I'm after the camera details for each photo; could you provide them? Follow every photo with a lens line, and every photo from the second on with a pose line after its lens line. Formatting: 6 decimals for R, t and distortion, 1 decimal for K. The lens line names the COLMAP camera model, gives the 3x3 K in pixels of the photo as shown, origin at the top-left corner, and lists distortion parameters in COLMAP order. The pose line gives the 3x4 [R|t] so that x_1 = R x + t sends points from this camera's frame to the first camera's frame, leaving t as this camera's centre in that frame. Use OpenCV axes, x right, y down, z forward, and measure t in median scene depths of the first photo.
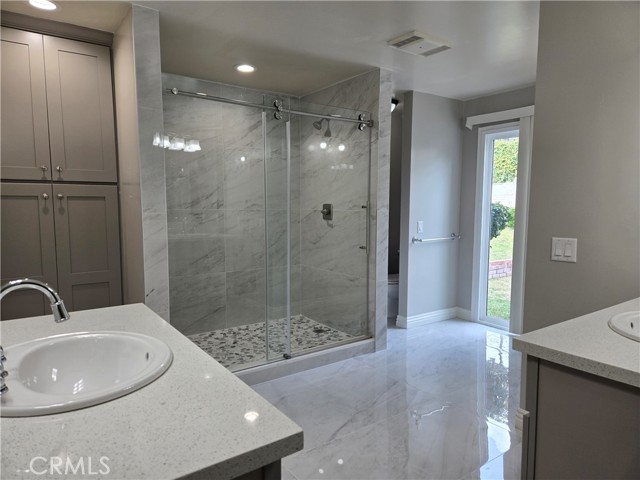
lens RADIAL K [[430.2, 0, 320.1], [0, 430.2, 239.6], [0, 0, 1]] dist [-0.000893, -0.000145]
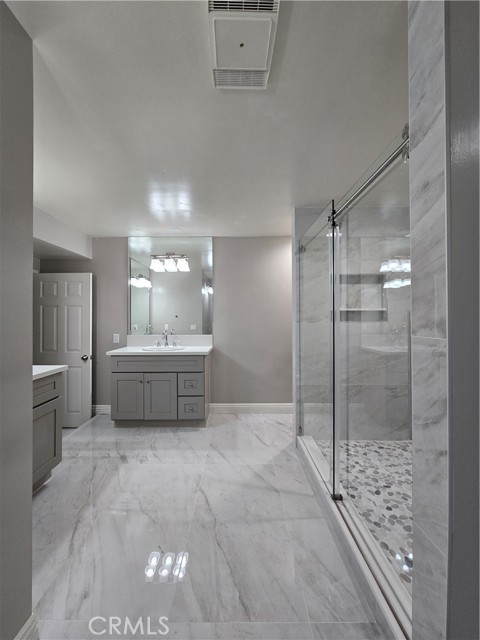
lens RADIAL K [[257.3, 0, 240.2], [0, 257.3, 318.5], [0, 0, 1]] dist [0.000152, 0.000001]
pose [[-0.566953, -0.000117, -0.823750, 0.426157], [-0.074117, 0.995951, 0.050870, -0.089644], [0.820409, 0.089895, -0.564666, 1.023185]]
